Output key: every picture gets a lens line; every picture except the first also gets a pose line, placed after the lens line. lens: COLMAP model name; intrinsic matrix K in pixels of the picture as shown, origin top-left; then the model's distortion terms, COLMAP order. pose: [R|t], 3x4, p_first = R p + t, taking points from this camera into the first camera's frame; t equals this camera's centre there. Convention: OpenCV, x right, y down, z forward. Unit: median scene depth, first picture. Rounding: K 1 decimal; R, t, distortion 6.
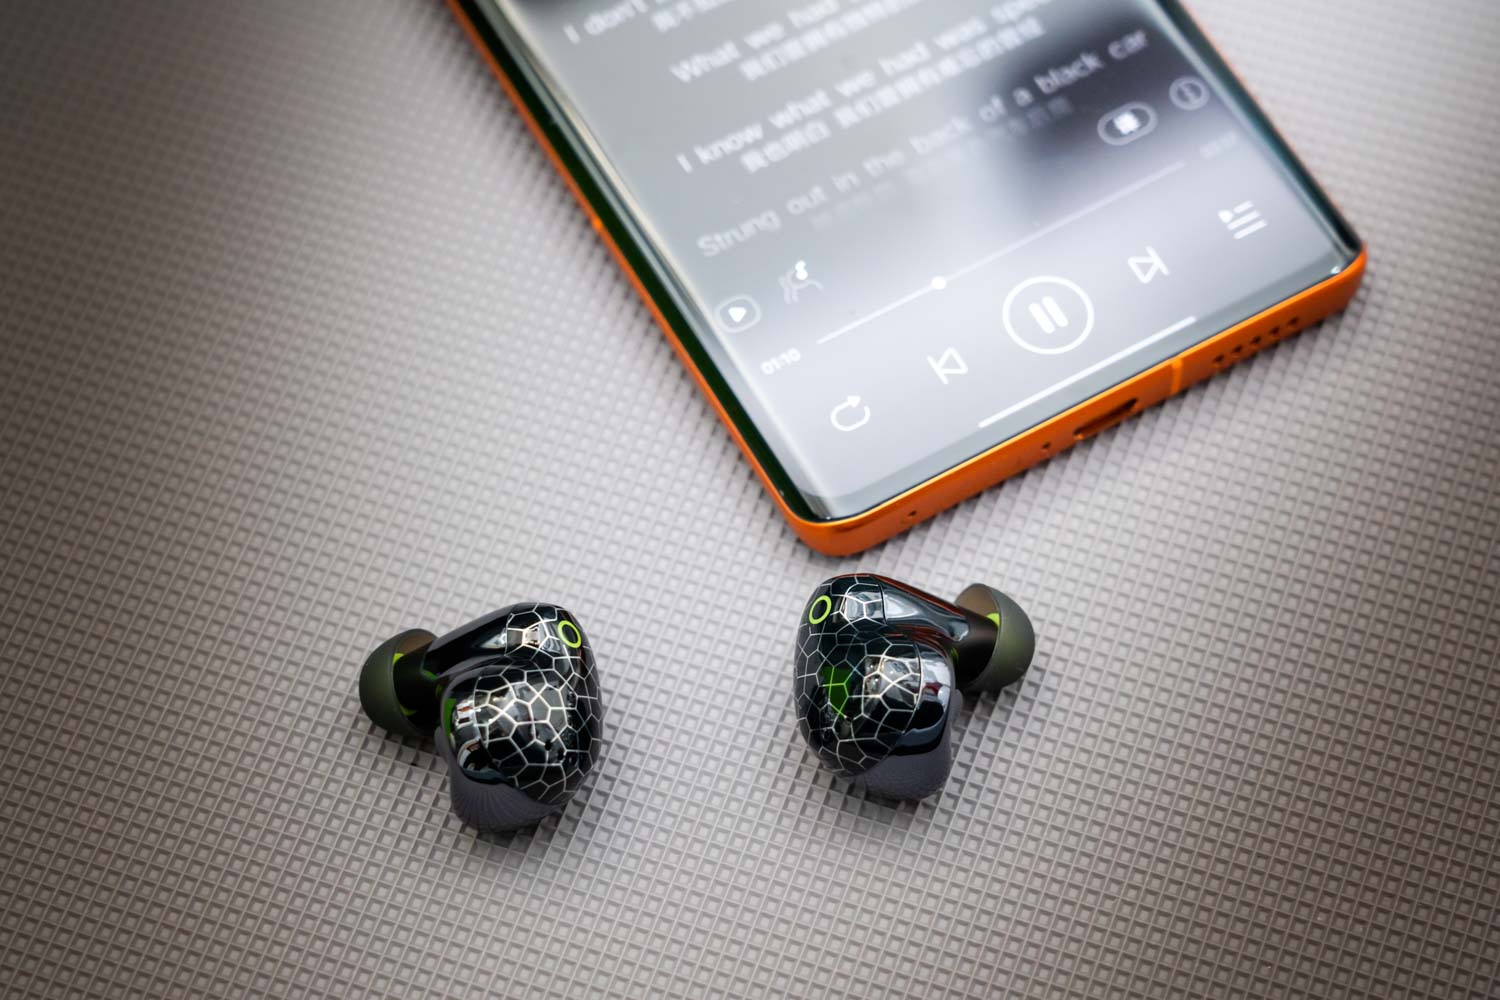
lens RADIAL K [[4535.7, 0, 748.6], [0, 4535.7, 502.2], [0, 0, 1]] dist [0.151490, 0.000000]
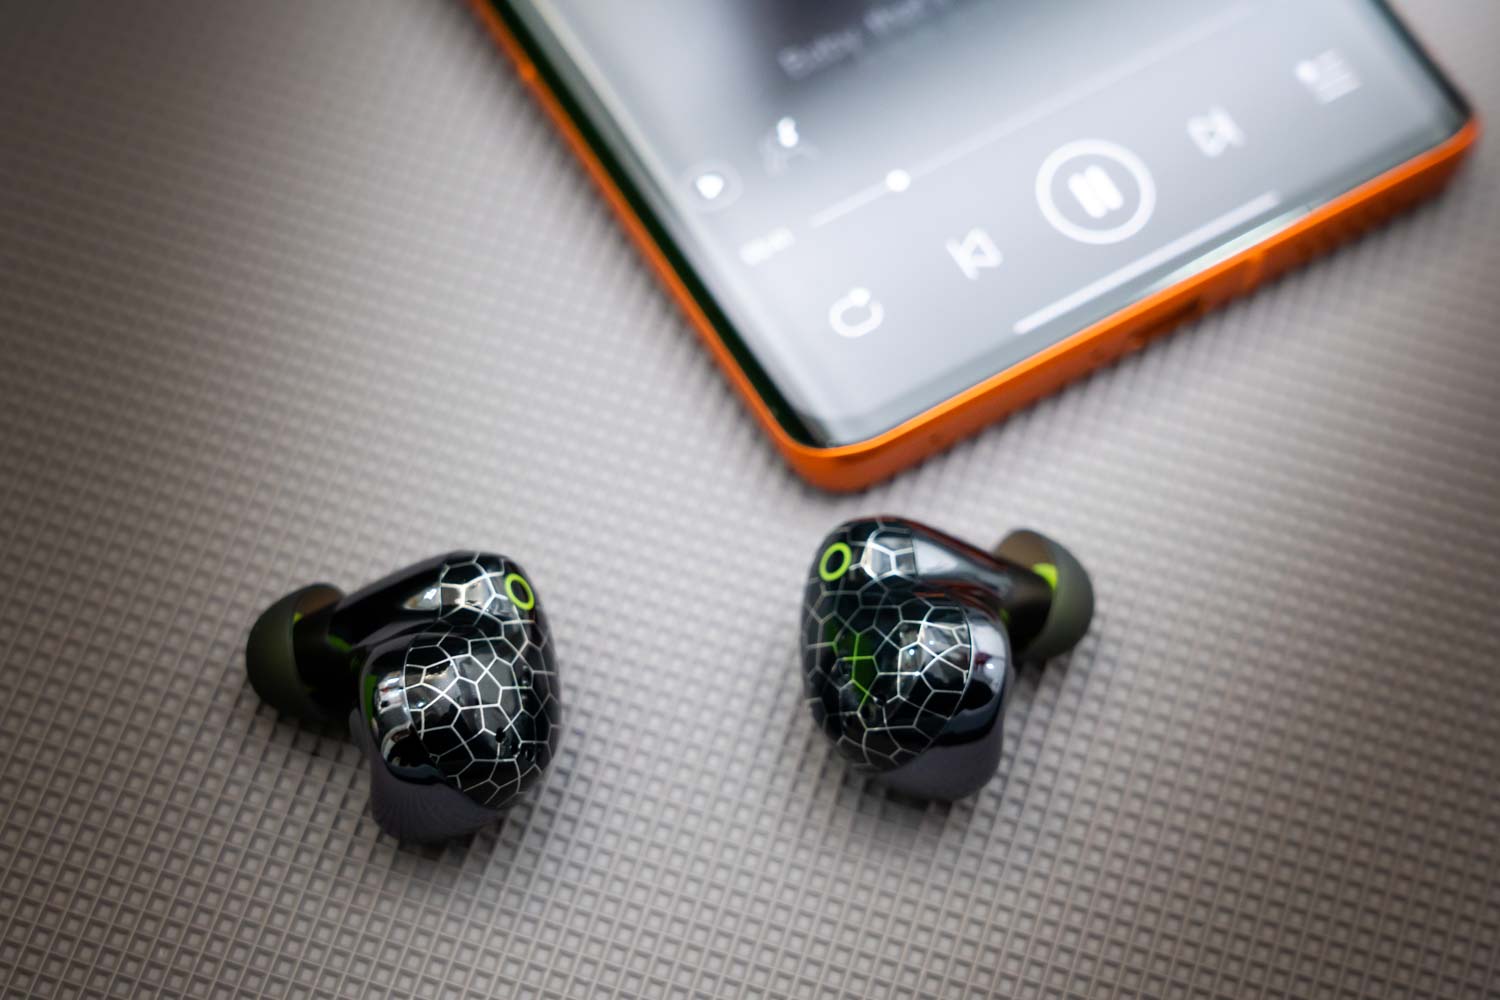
lens RADIAL K [[4535.7, 0, 751.5], [0, 4535.7, 496.5], [0, 0, 1]] dist [0.151490, 0.000000]
pose [[0.996617, 0.004770, 0.082050, -0.063809], [-0.006733, 0.999697, 0.023665, -0.006339], [-0.081912, -0.024137, 0.996347, 0.211872]]
